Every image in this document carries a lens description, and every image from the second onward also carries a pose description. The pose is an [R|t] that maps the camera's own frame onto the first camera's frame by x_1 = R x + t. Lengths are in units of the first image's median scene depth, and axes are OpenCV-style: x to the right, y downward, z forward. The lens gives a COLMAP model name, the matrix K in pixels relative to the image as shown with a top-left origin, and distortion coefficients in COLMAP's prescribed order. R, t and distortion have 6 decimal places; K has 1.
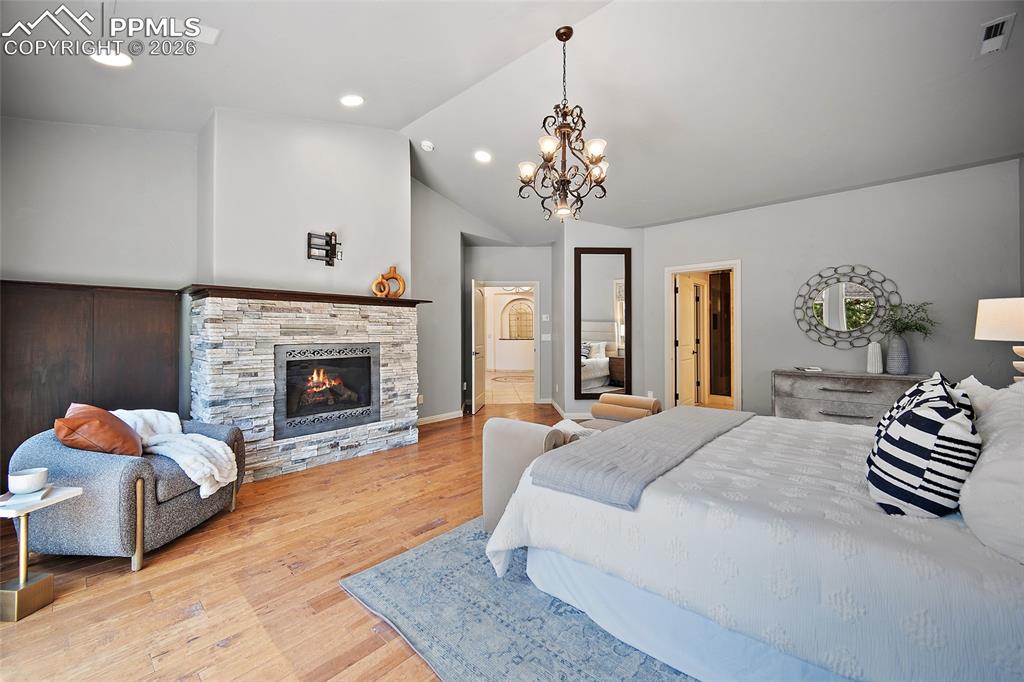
lens RADIAL K [[408.3, 0, 508.9], [0, 408.3, 333.6], [0, 0, 1]] dist [-0.003385, -0.000787]
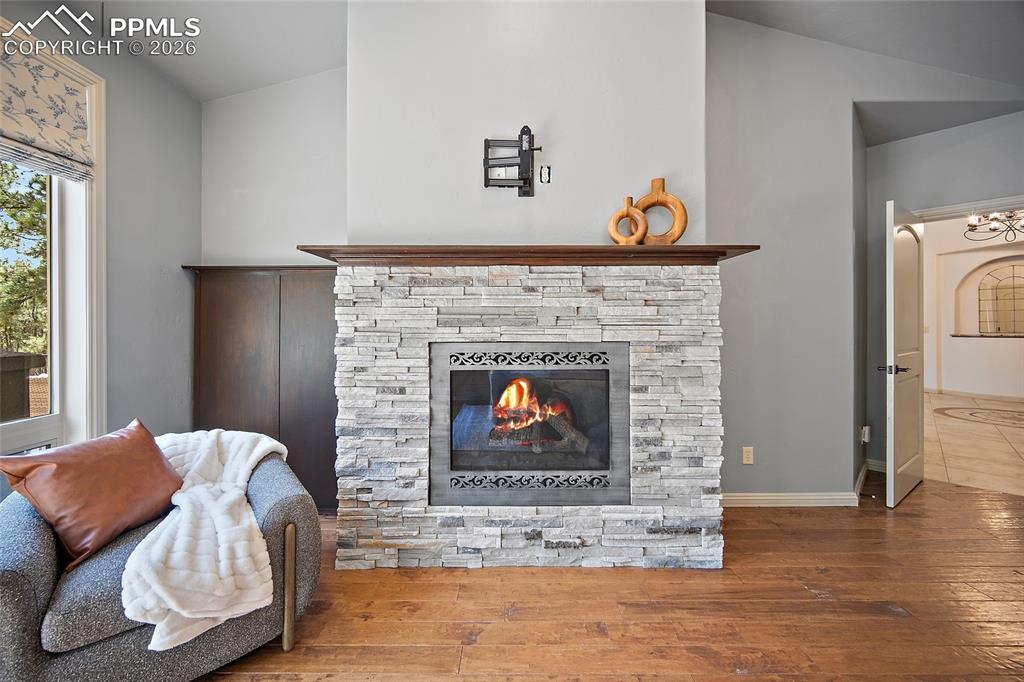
lens RADIAL K [[408.3, 0, 505.9], [0, 408.3, 325.4], [0, 0, 1]] dist [-0.003385, -0.000787]
pose [[0.669553, 0.002276, -0.742761, -0.059183], [-0.001675, 0.999997, 0.001554, 0.001868], [0.742762, 0.000204, 0.669555, 0.607108]]
